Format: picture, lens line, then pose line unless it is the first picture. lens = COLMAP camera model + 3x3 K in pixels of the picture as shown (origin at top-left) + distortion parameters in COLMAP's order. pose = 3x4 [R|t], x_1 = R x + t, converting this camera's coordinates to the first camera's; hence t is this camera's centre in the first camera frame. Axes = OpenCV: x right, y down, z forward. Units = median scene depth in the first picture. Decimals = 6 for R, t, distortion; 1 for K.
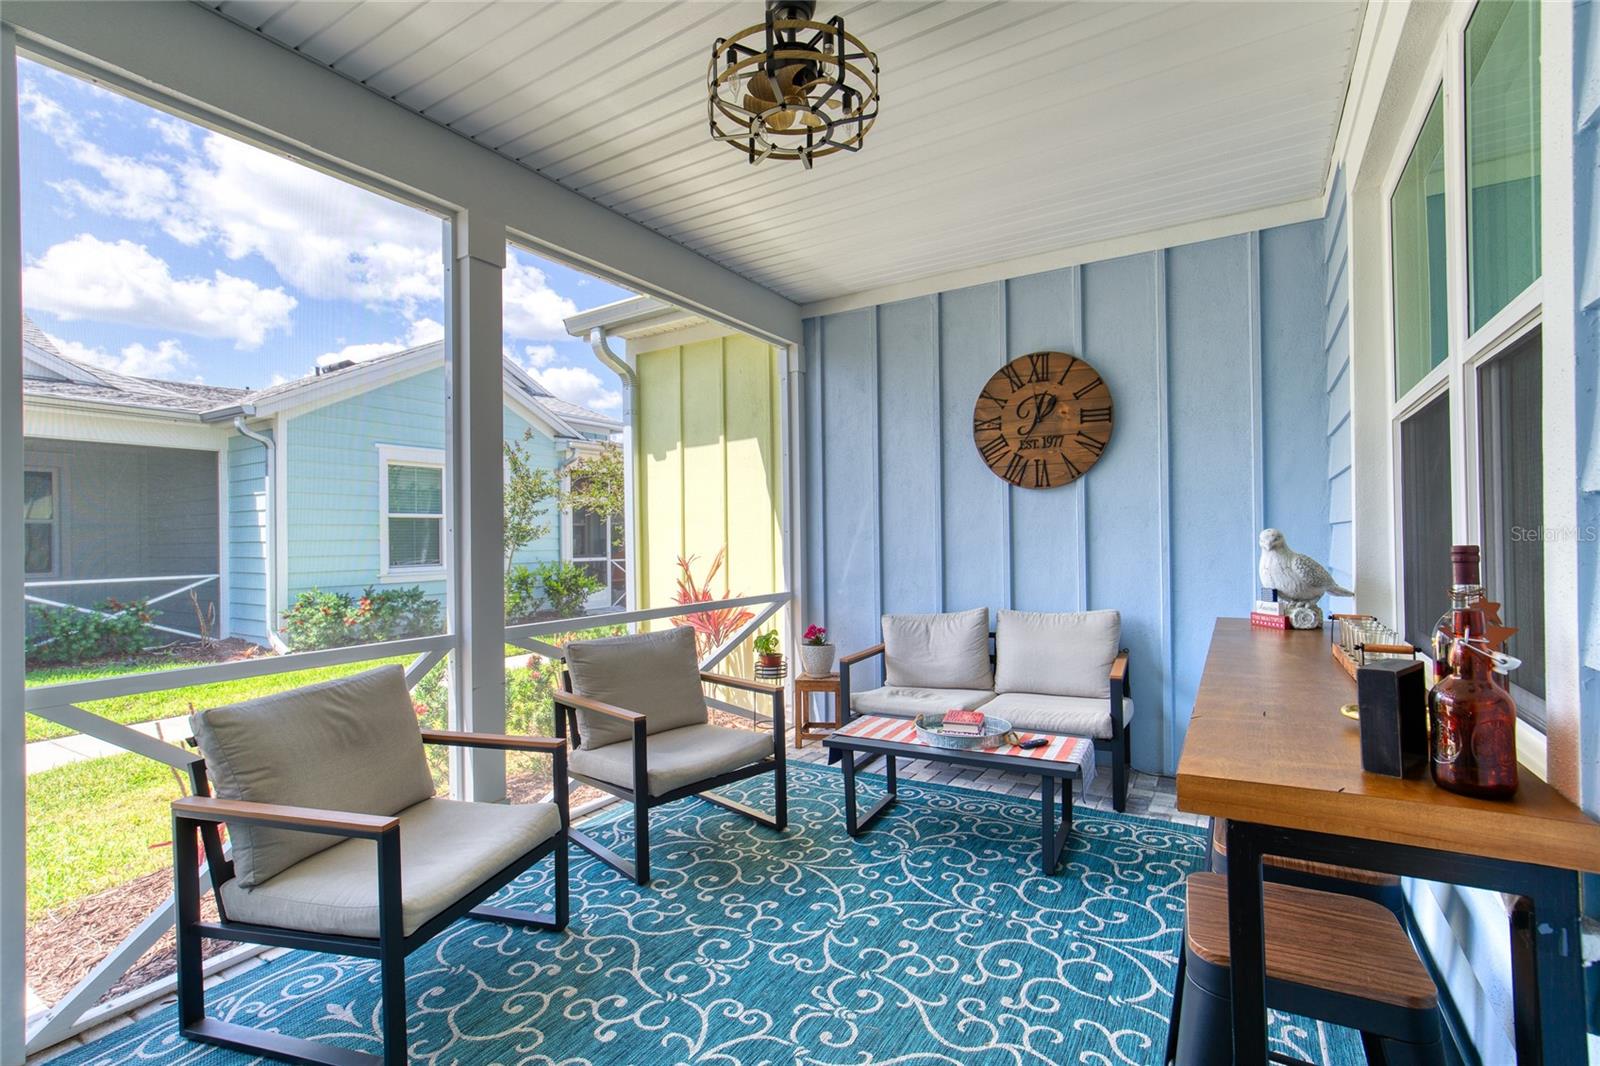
lens RADIAL K [[732.1, 0, 790.7], [0, 732.1, 530.9], [0, 0, 1]] dist [-0.014716, 0.006058]
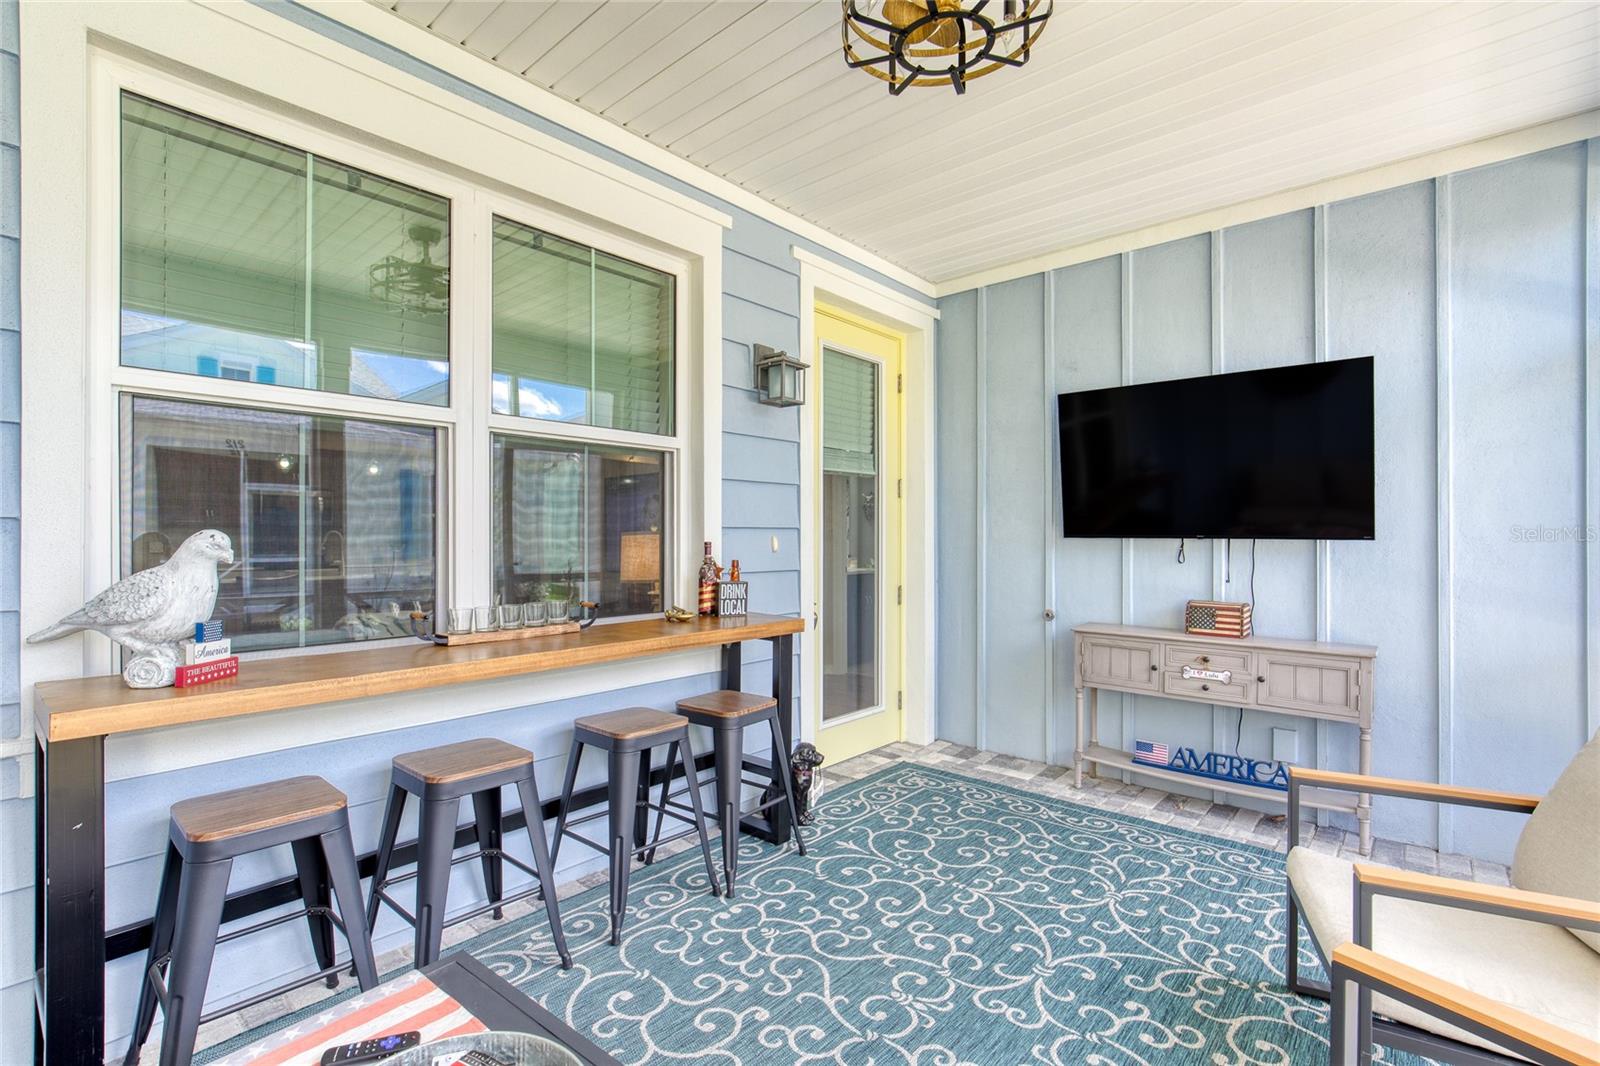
lens RADIAL K [[732.1, 0, 769.2], [0, 732.1, 538.3], [0, 0, 1]] dist [-0.014716, 0.006058]
pose [[-0.982097, 0.013569, 0.187889, 0.041037], [0.011570, 0.999864, -0.011731, 0.015521], [-0.188022, -0.009347, -0.982120, 1.495047]]
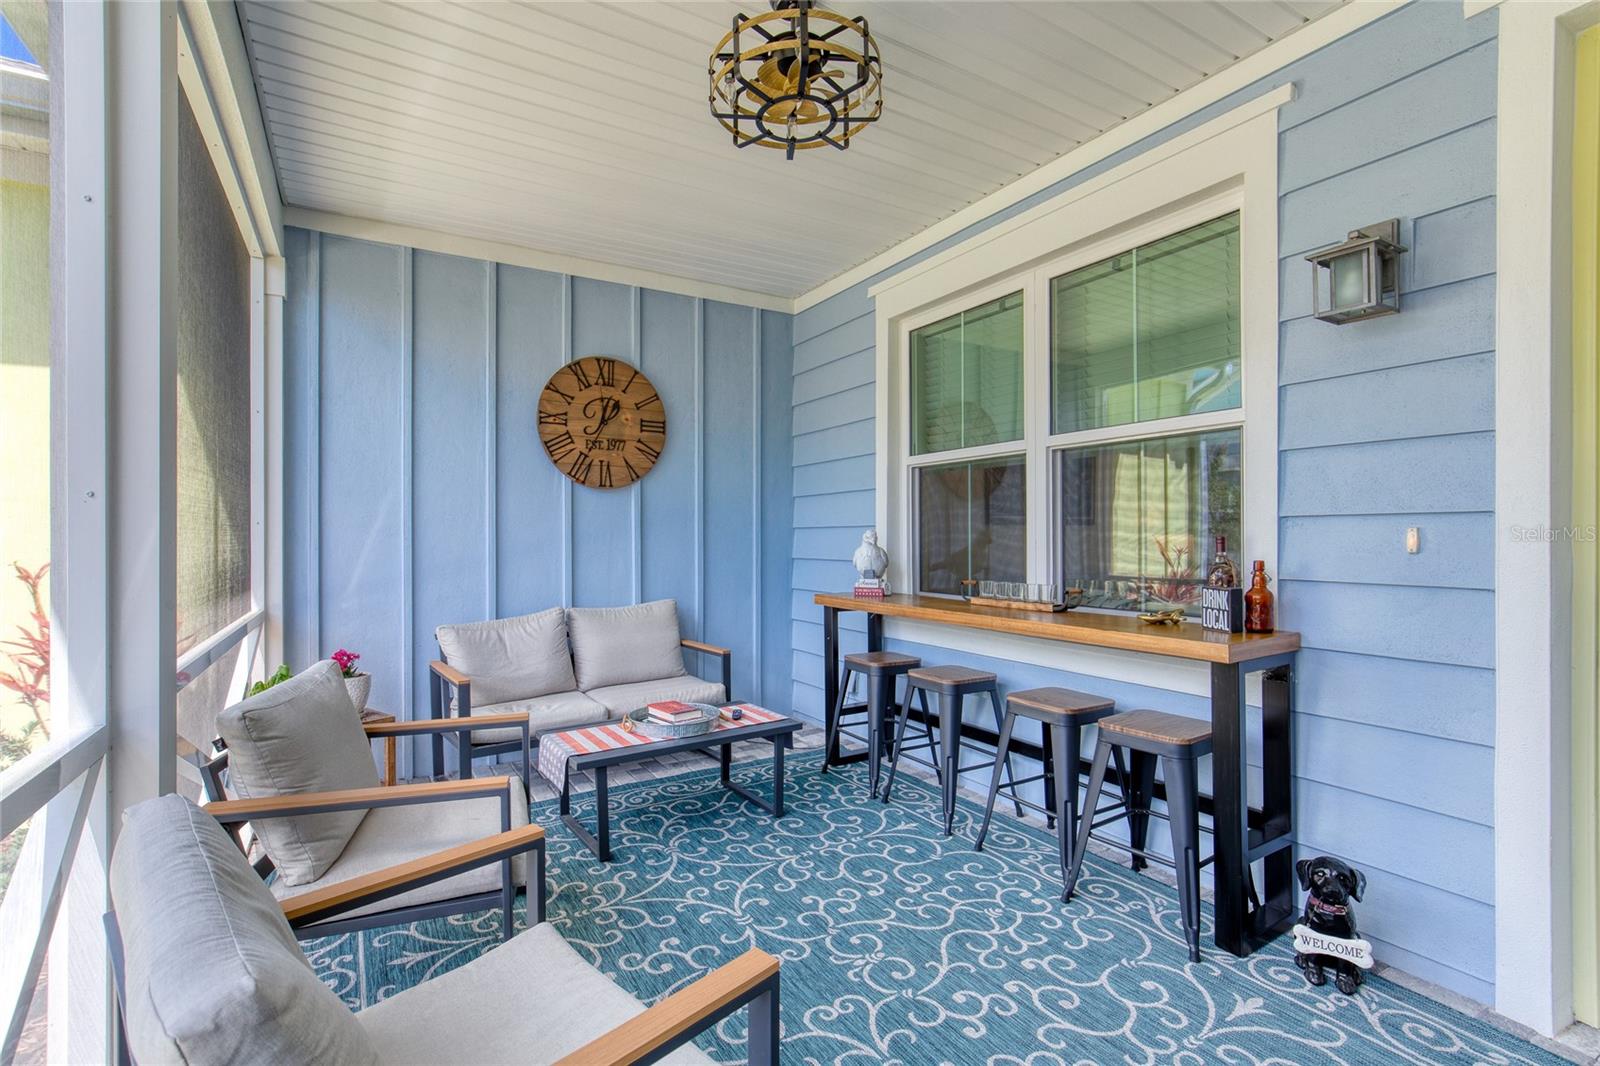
lens RADIAL K [[732.1, 0, 792.3], [0, 732.1, 536.3], [0, 0, 1]] dist [-0.014716, 0.006058]
pose [[0.459575, 0.011760, 0.888061, -0.714046], [-0.013322, 0.999891, -0.006346, 0.020389], [-0.888039, -0.008915, 0.459682, 0.440704]]
